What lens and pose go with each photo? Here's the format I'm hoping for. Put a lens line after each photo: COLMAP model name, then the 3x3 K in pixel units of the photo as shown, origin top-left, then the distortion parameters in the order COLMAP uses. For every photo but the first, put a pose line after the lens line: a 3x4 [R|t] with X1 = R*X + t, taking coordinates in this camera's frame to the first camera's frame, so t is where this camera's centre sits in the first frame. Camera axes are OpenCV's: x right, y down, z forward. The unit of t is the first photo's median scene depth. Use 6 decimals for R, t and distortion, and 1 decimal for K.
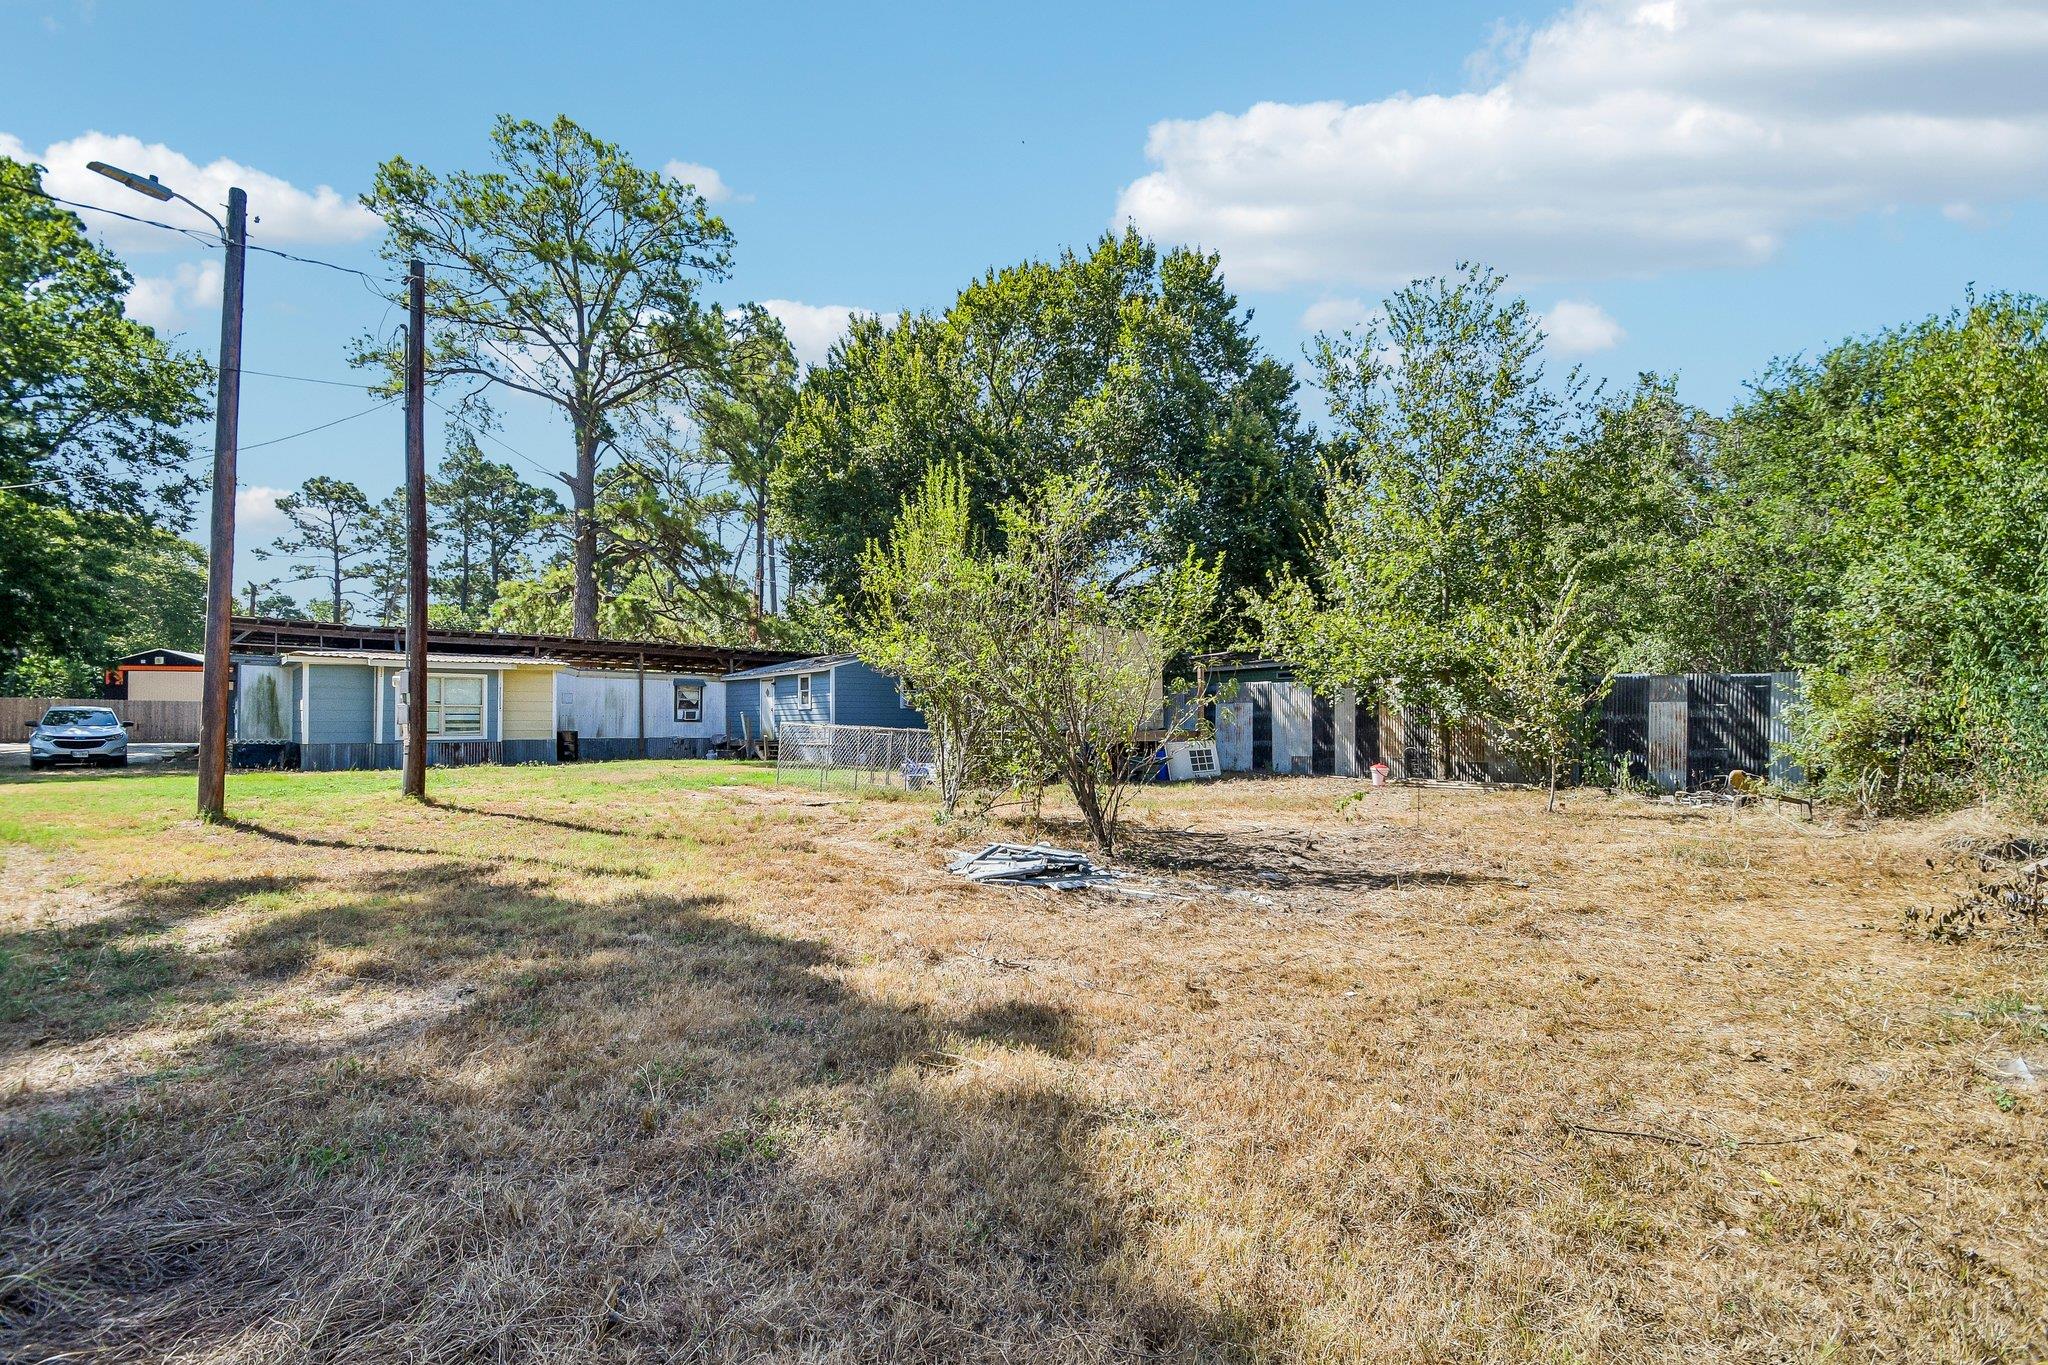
lens RADIAL K [[909.8, 0, 1029.8], [0, 909.8, 725.2], [0, 0, 1]] dist [-0.019565, -0.000196]
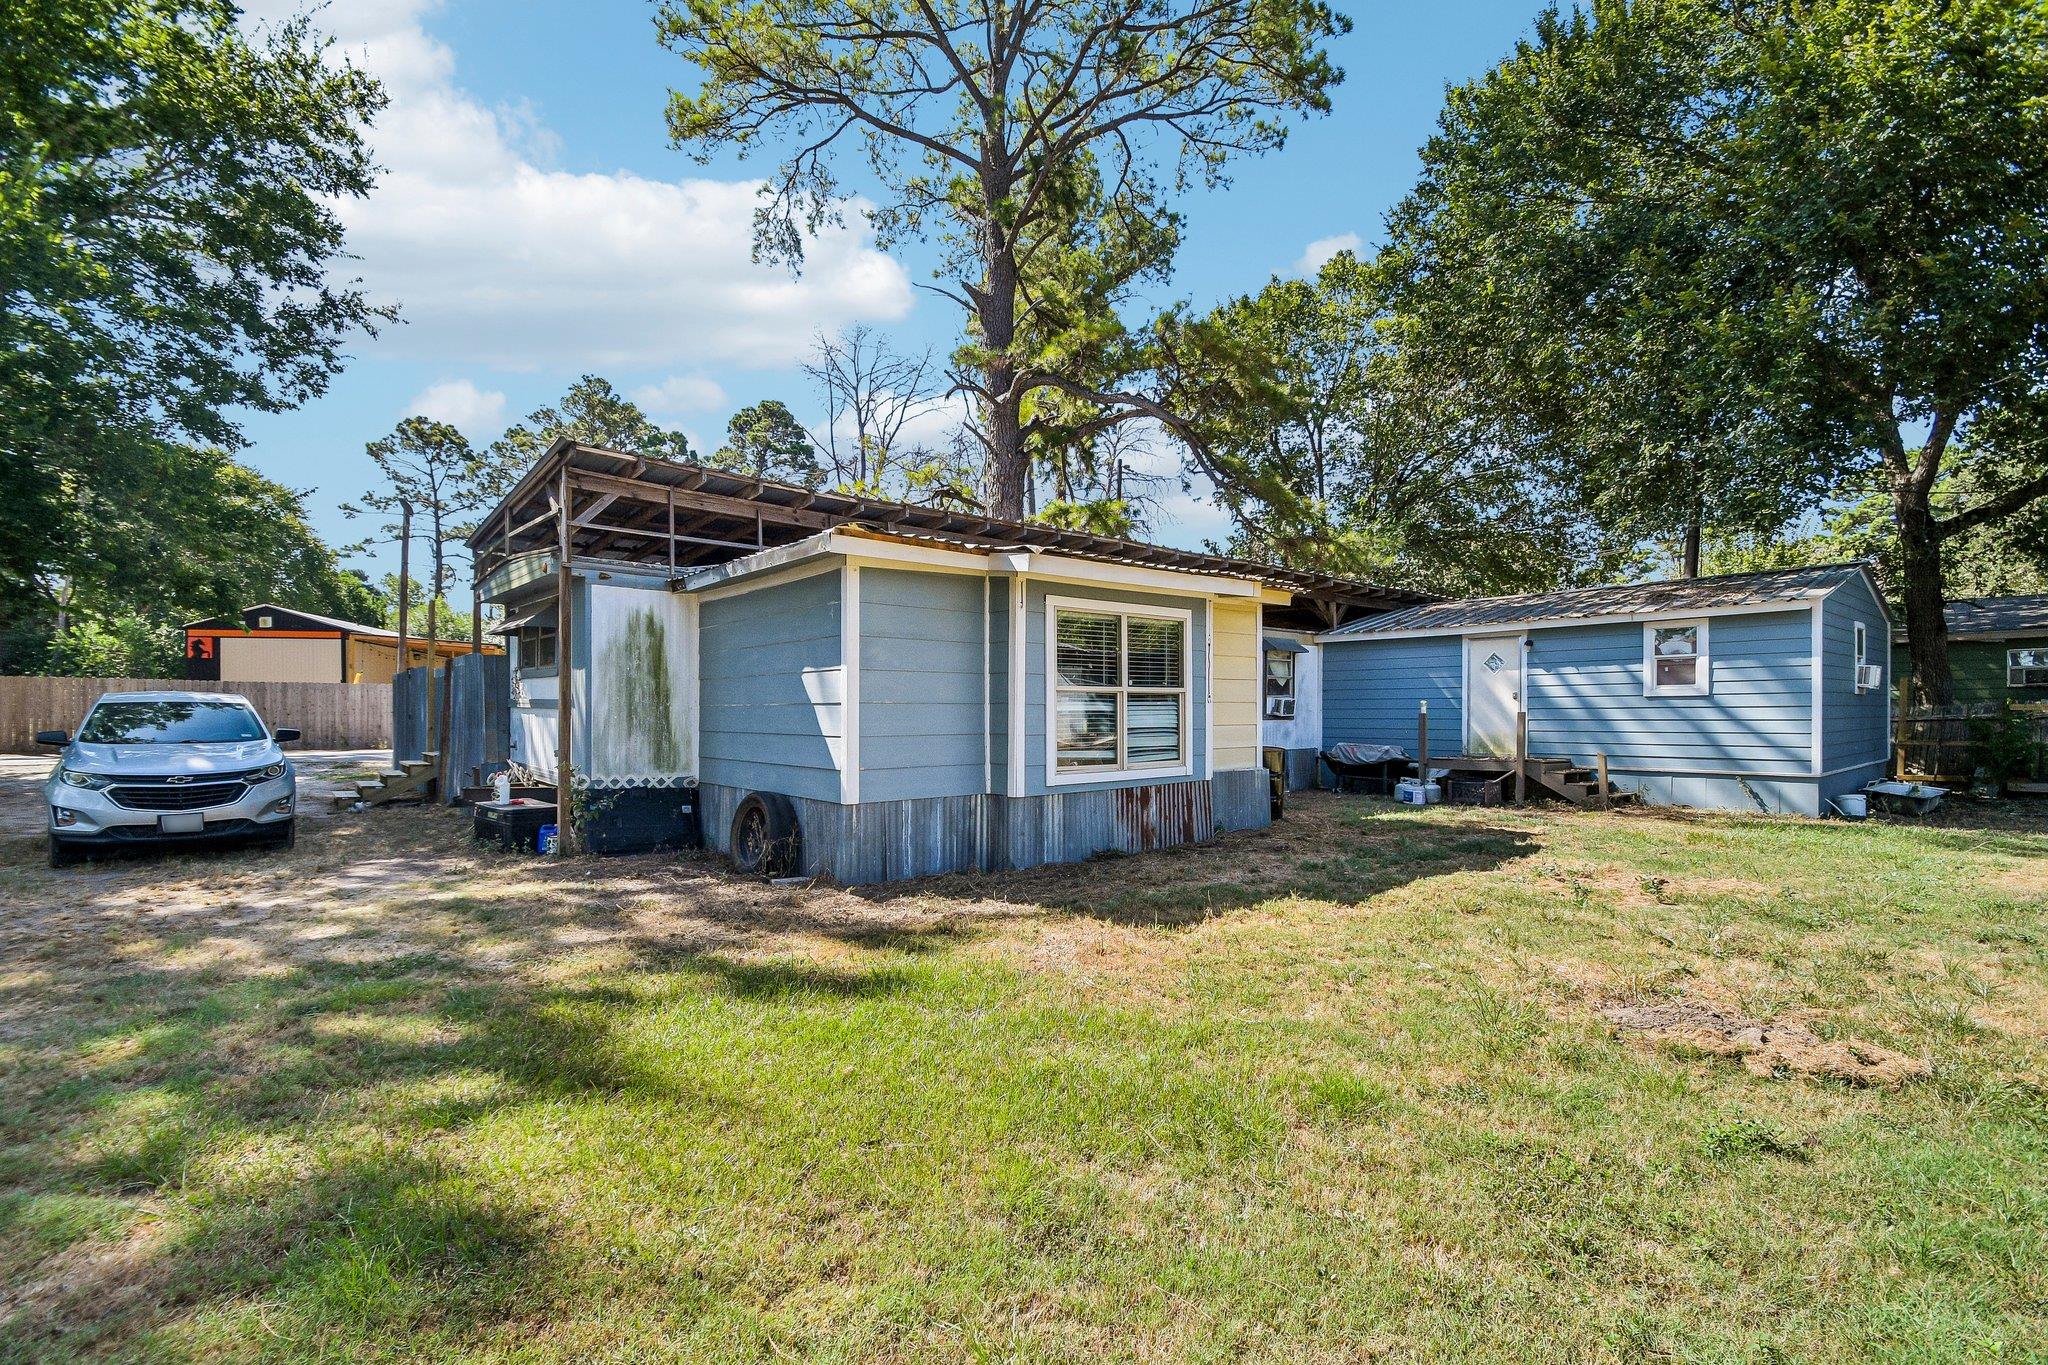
lens RADIAL K [[905.9, 0, 1022.5], [0, 905.9, 728.3], [0, 0, 1]] dist [-0.001076, -0.000480]
pose [[0.998992, 0.000269, -0.044880, -0.463552], [0.000815, 0.999709, 0.024128, -0.010267], [0.044874, -0.024140, 0.998701, 0.423178]]
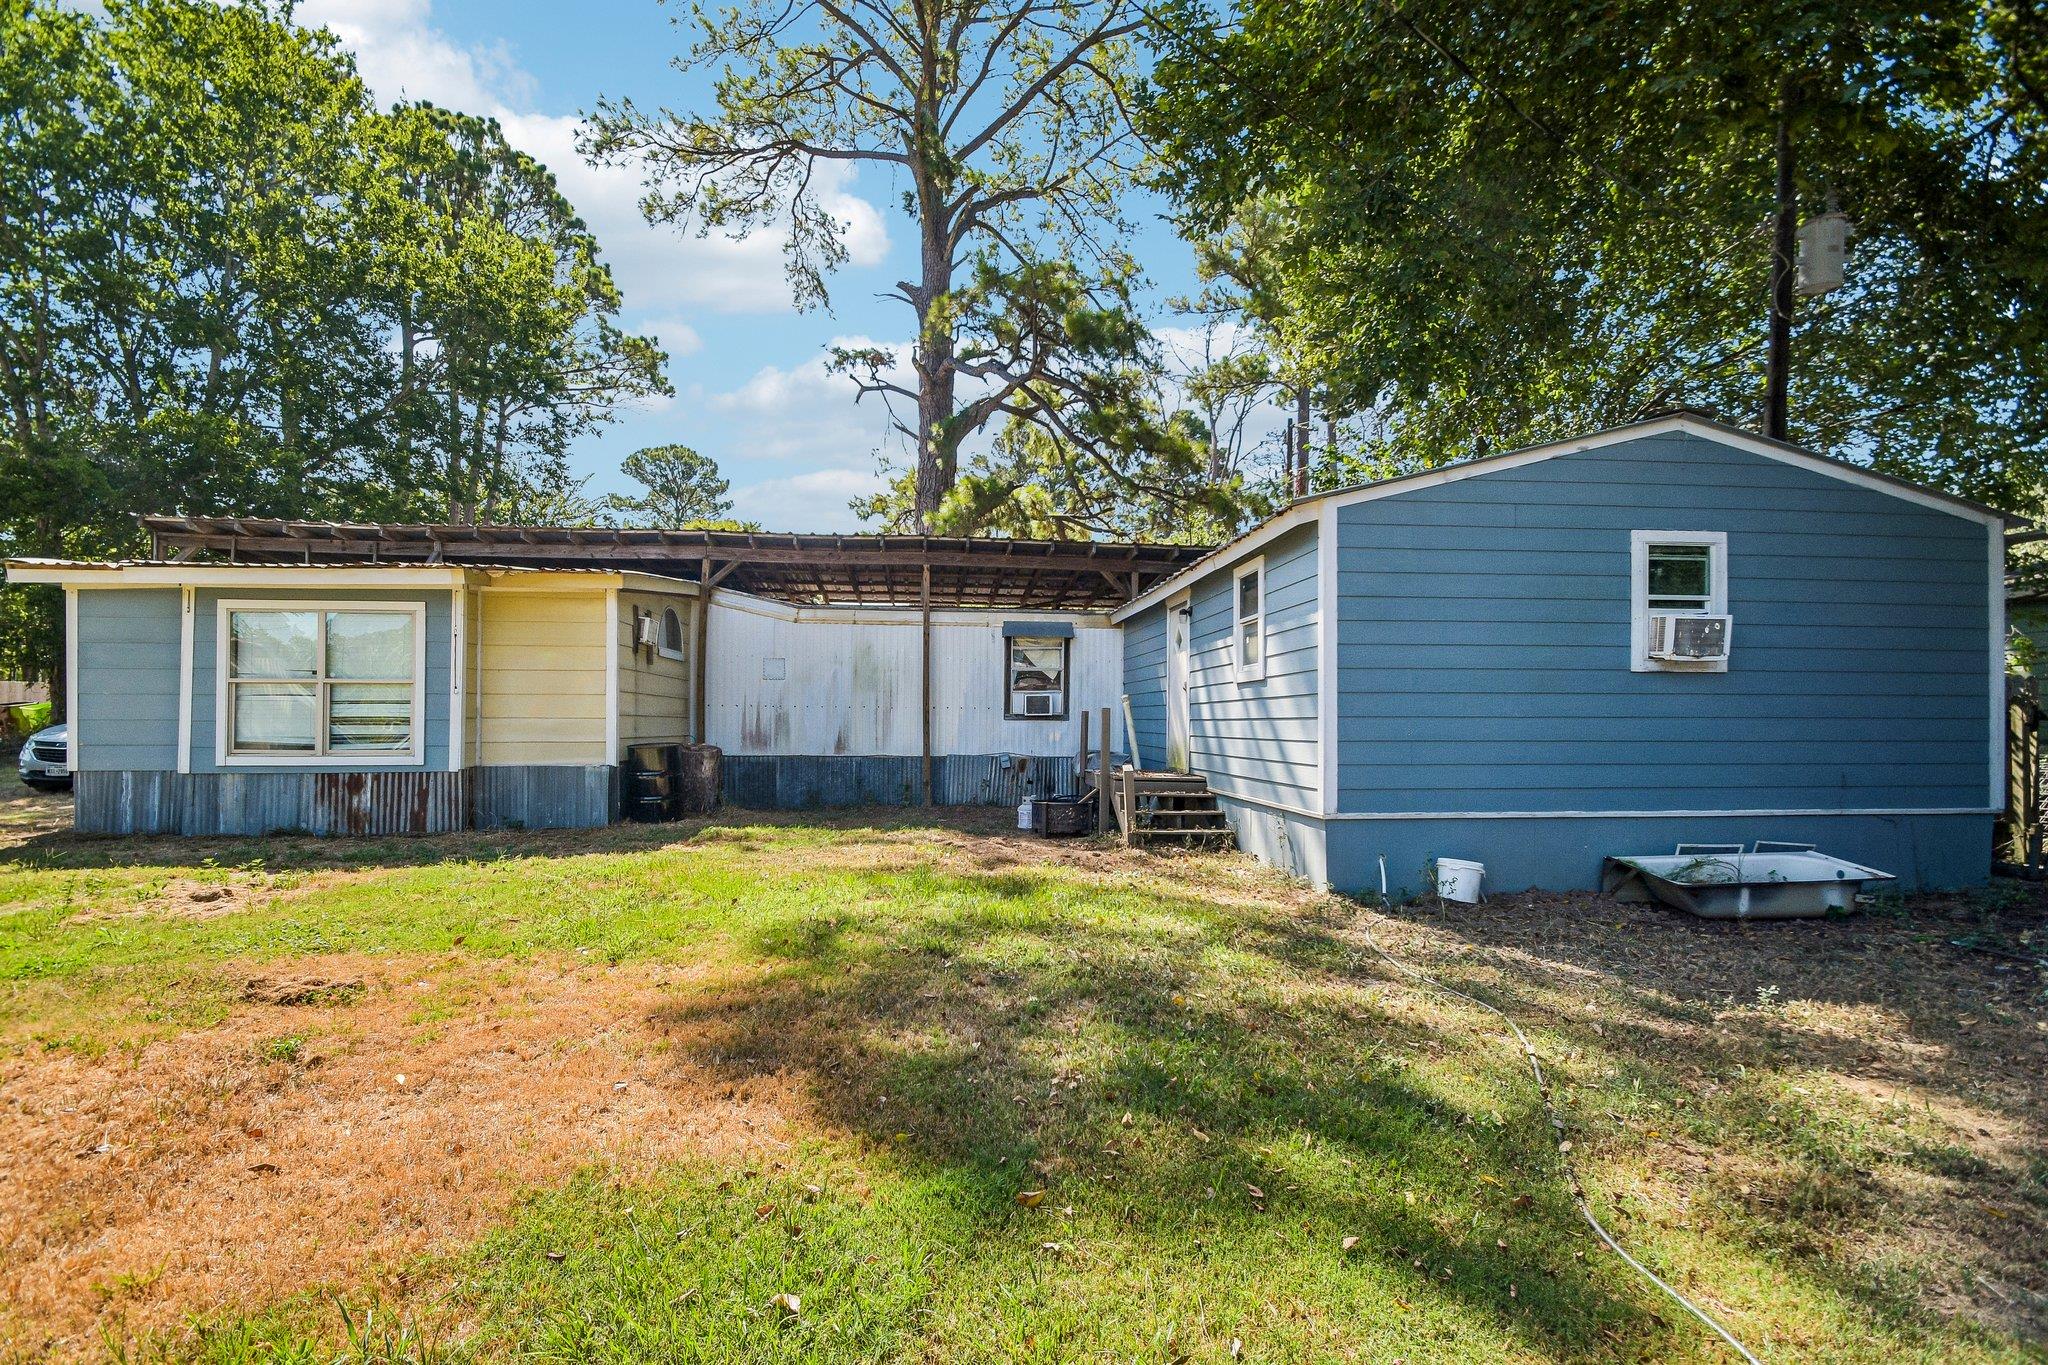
lens RADIAL K [[905.9, 0, 1022.5], [0, 905.9, 728.3], [0, 0, 1]] dist [-0.001076, -0.000480]
pose [[0.793471, 0.010713, -0.608514, -0.104904], [-0.002788, 0.999899, 0.013969, -0.005029], [0.608602, -0.009388, 0.793420, 0.595548]]
